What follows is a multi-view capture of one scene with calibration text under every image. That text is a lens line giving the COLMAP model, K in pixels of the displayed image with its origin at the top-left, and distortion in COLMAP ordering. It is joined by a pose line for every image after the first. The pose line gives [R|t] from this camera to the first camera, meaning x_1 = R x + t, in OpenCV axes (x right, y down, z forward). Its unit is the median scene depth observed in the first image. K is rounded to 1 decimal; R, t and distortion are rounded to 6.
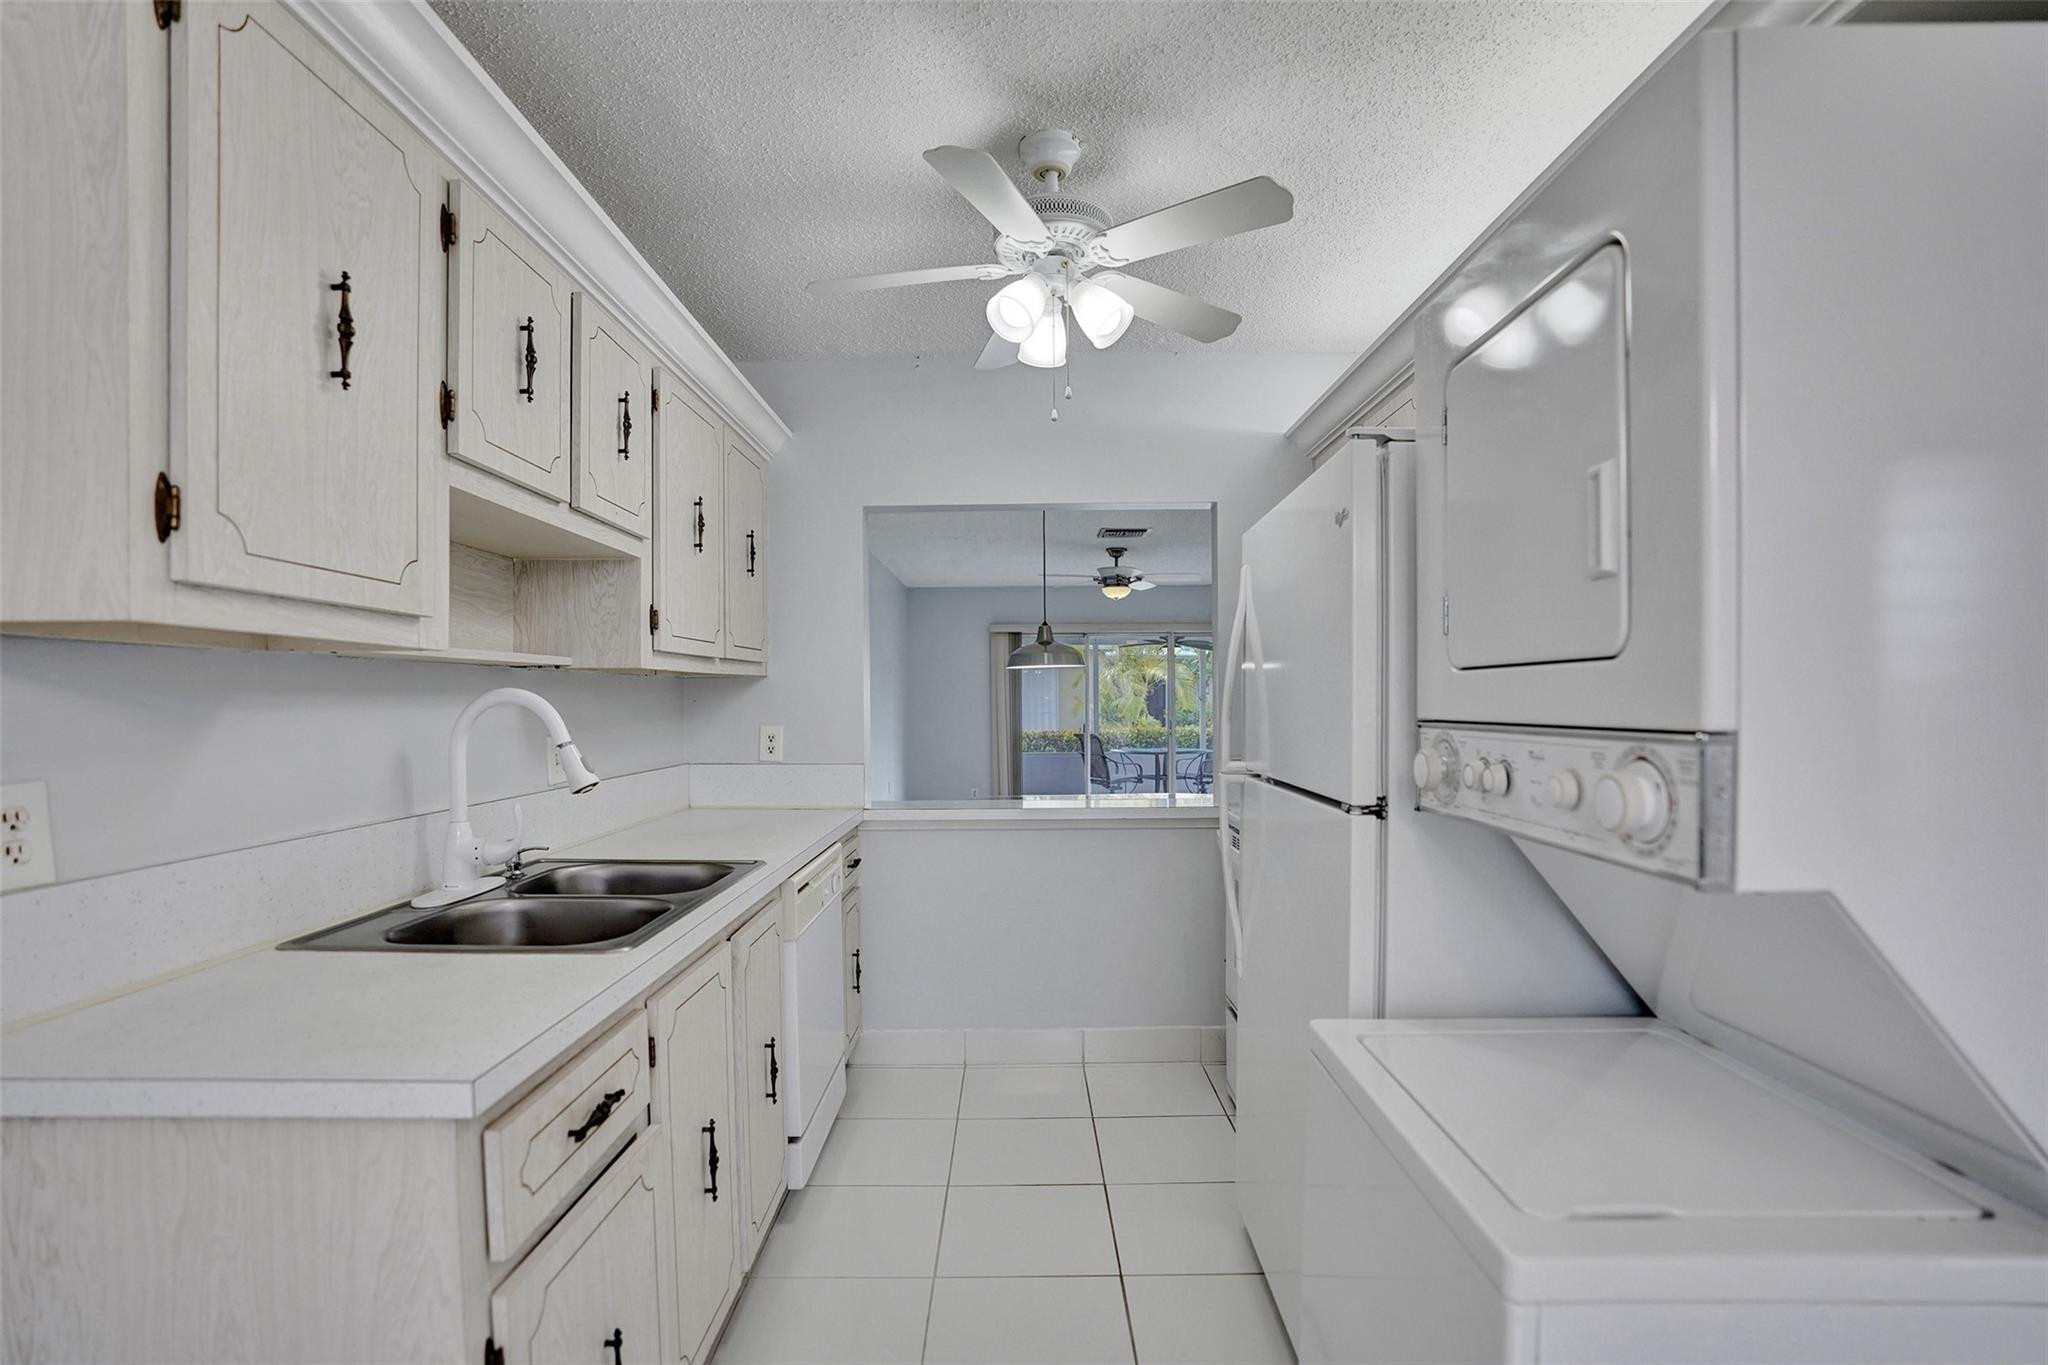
lens RADIAL K [[957.3, 0, 1008.9], [0, 957.3, 706.4], [0, 0, 1]] dist [-0.038503, 0.000924]
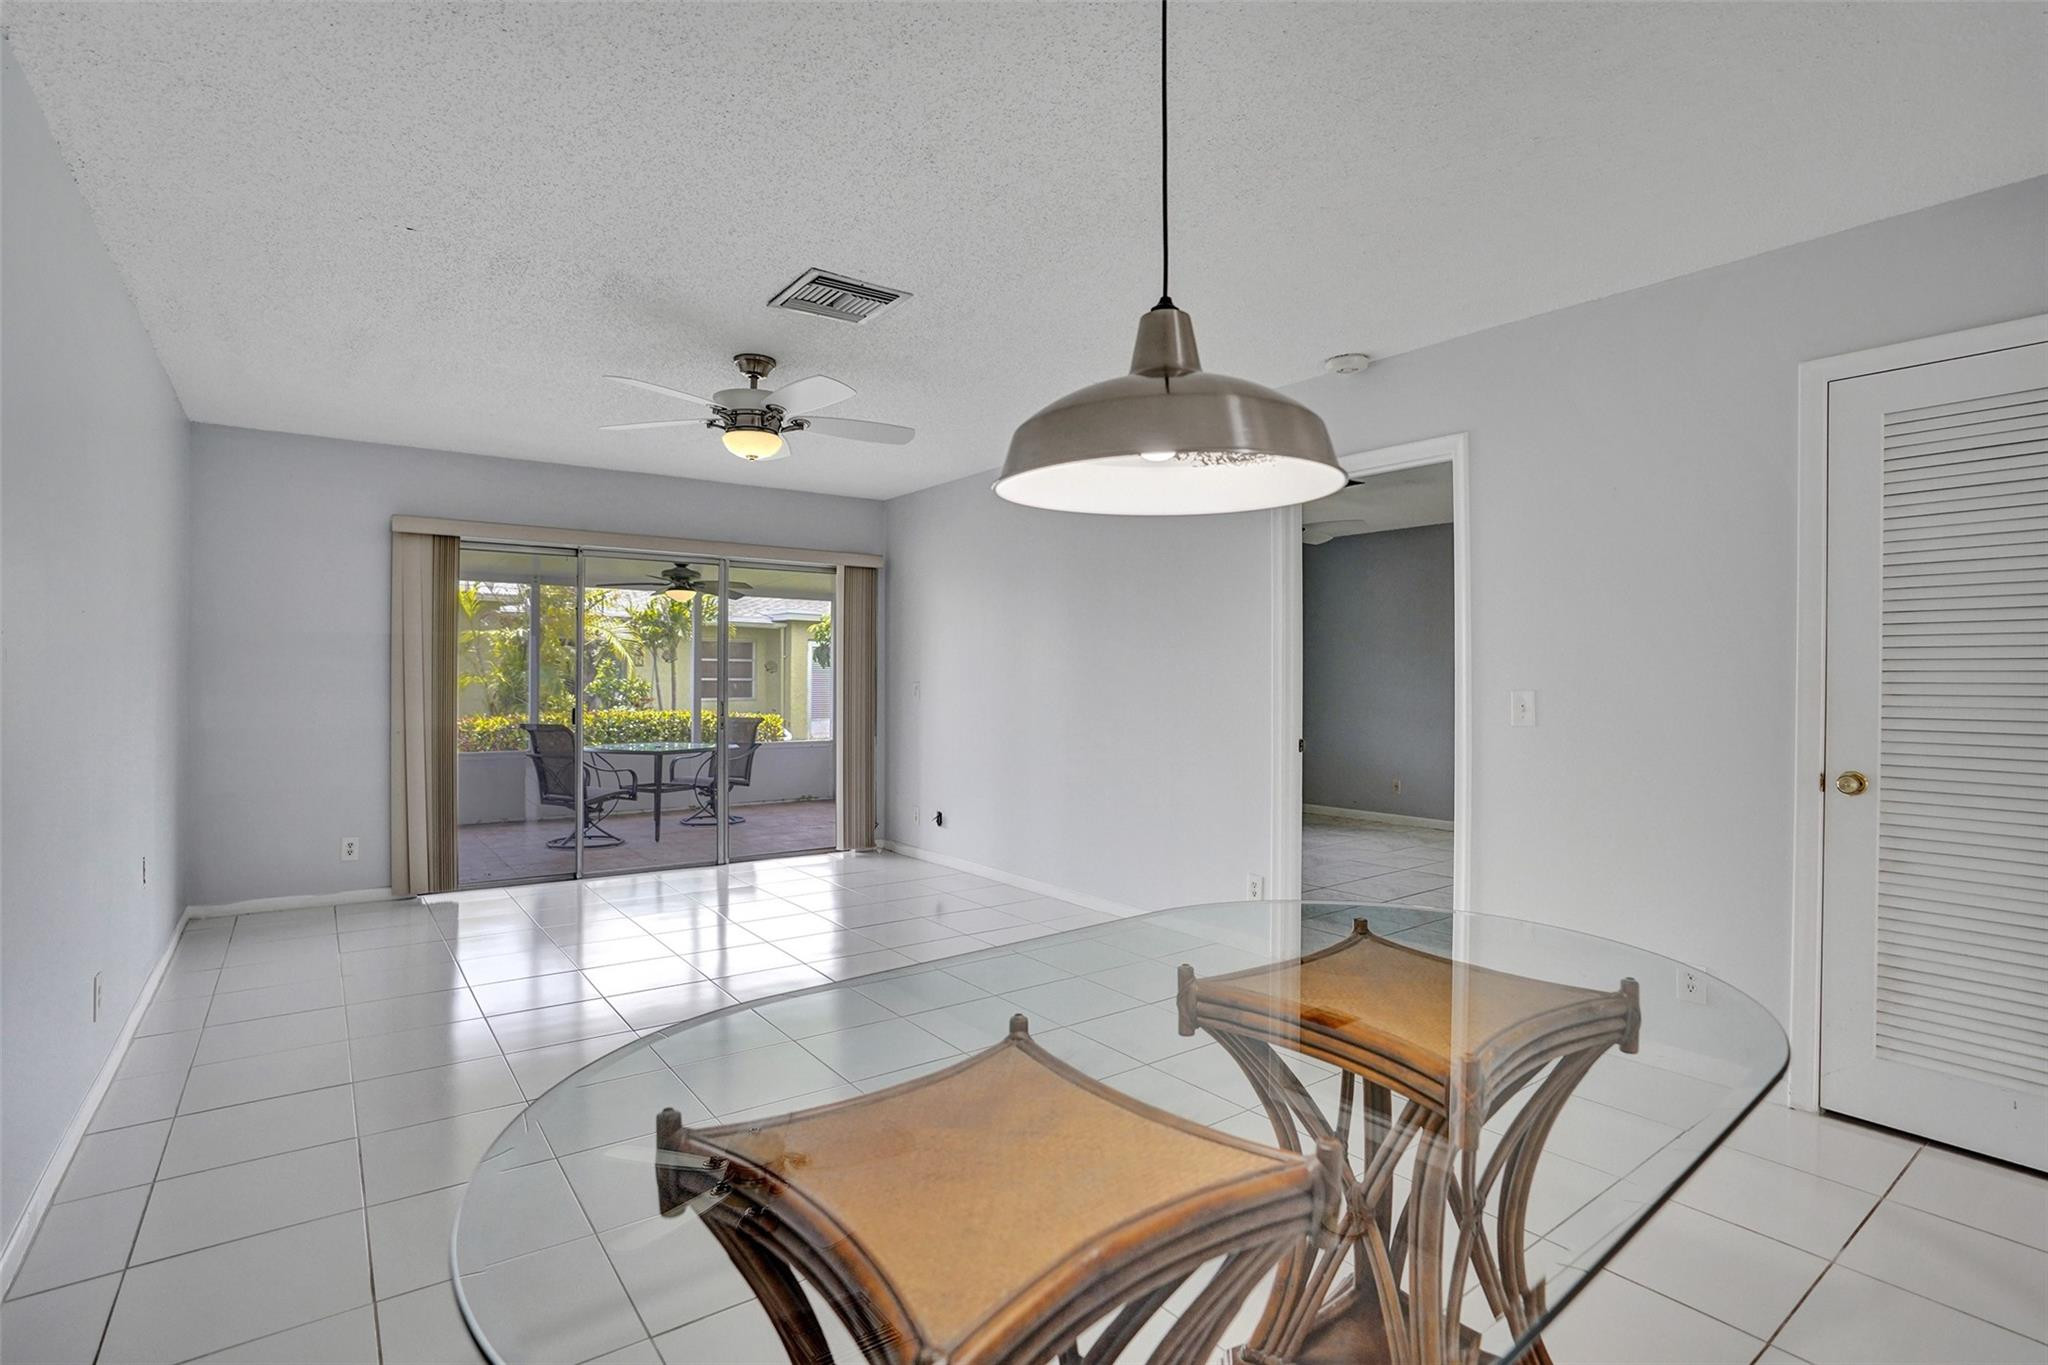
lens RADIAL K [[981.3, 0, 1024.0], [0, 981.3, 682.5], [0, 0, 1]] dist [-0.097180, 0.000087]
pose [[0.787239, 0.012732, 0.616516, -0.083927], [-0.010815, 0.999918, -0.006841, 0.005334], [-0.616553, -0.001282, 0.787313, 0.522137]]
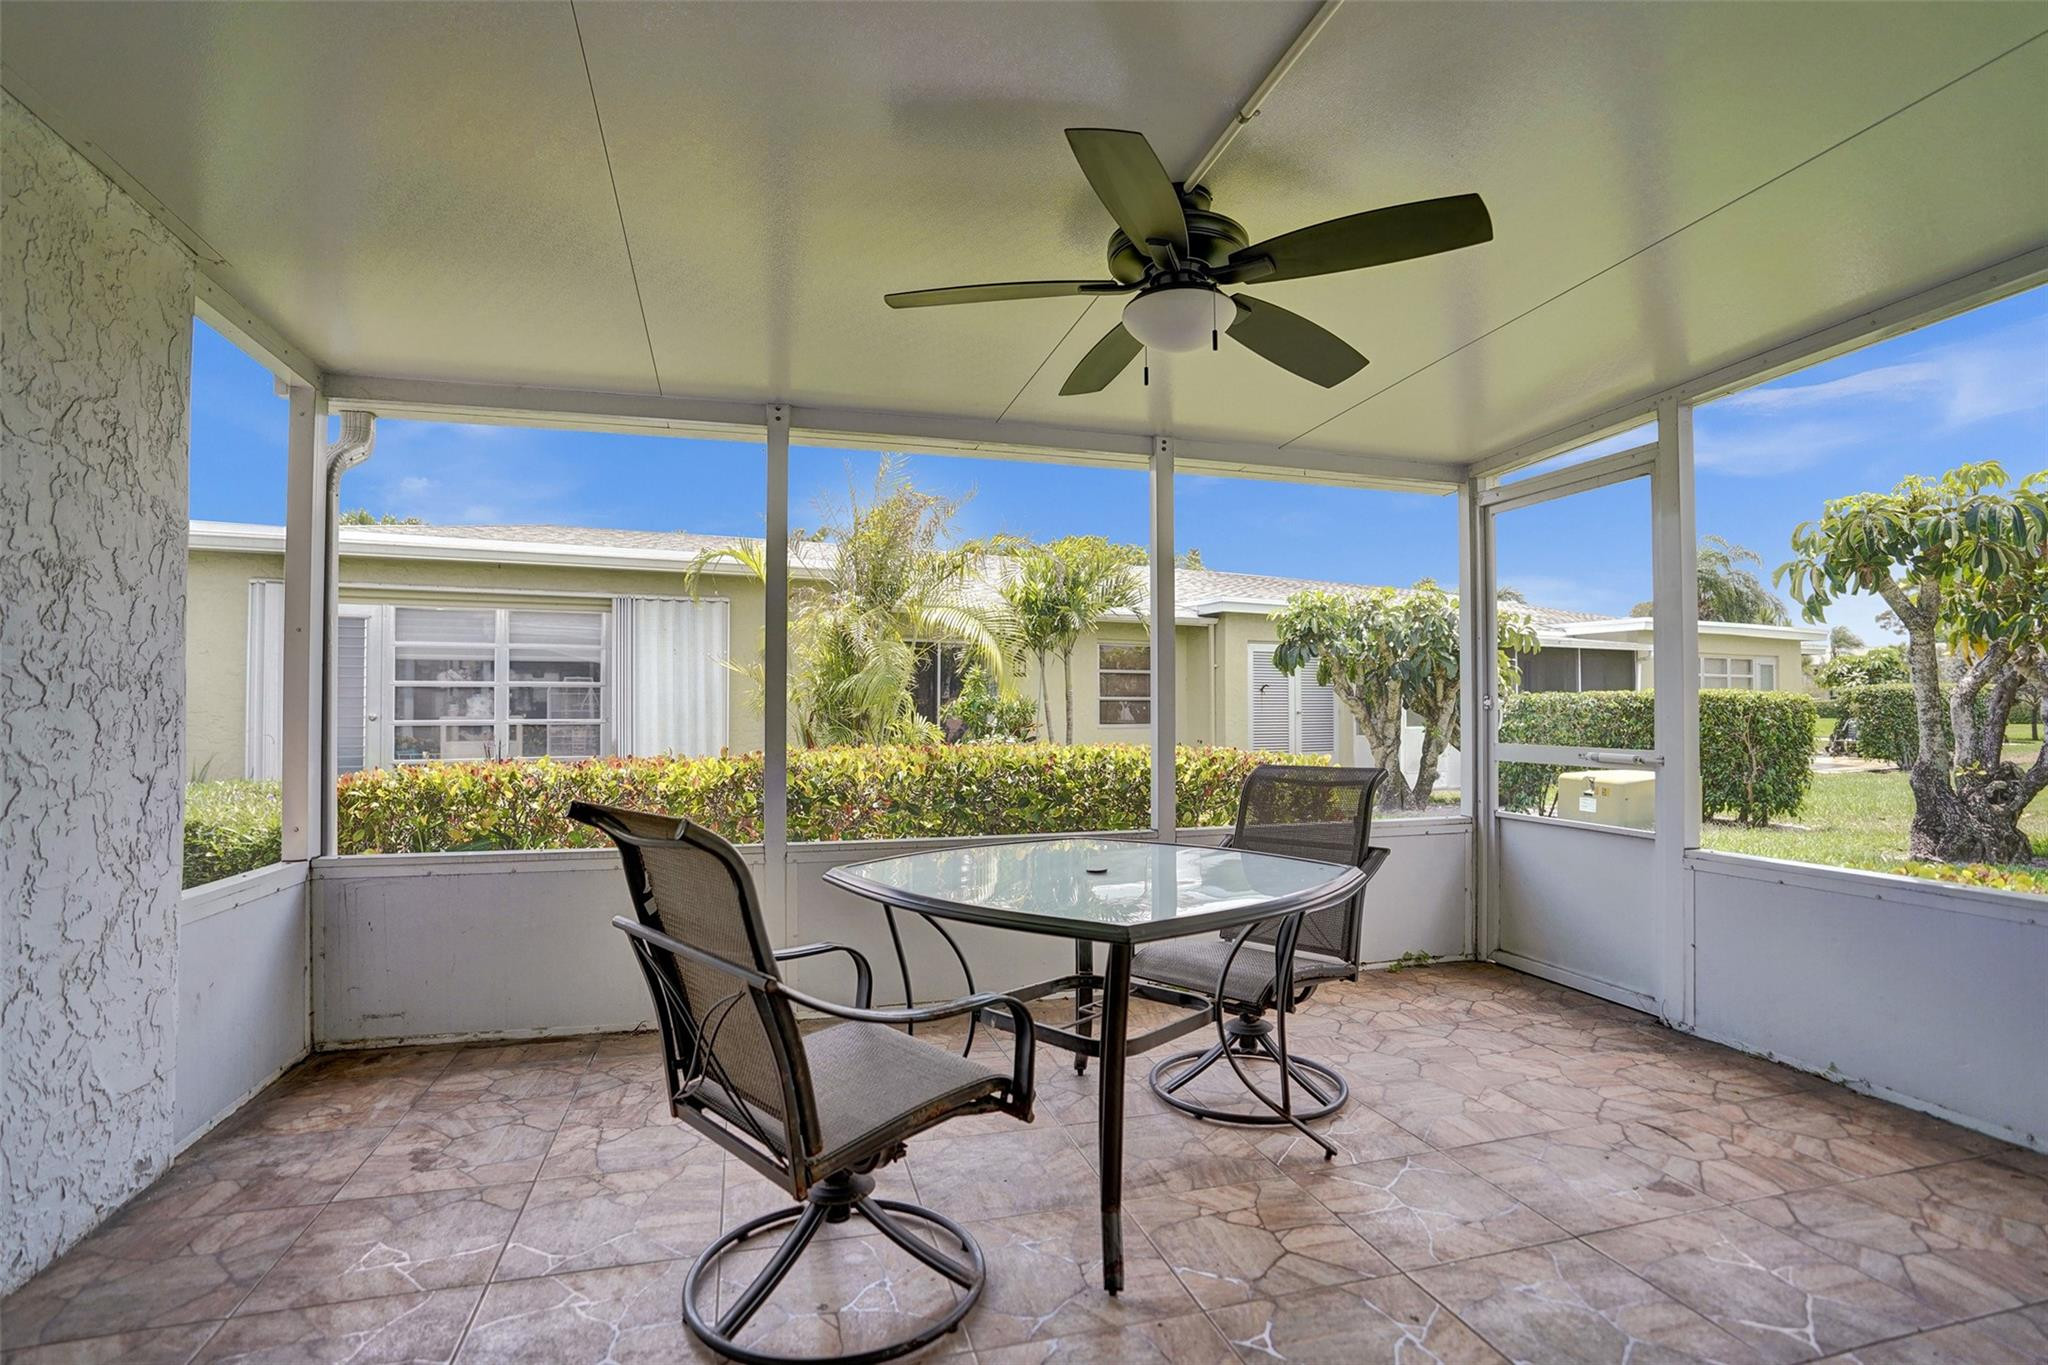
lens RADIAL K [[957.3, 0, 1008.9], [0, 957.3, 706.4], [0, 0, 1]] dist [-0.038503, 0.000924]
pose [[0.961604, 0.010242, 0.274248, 0.147560], [-0.008116, 0.999928, -0.008886, 0.022492], [-0.274319, 0.006319, 0.961618, 1.332153]]
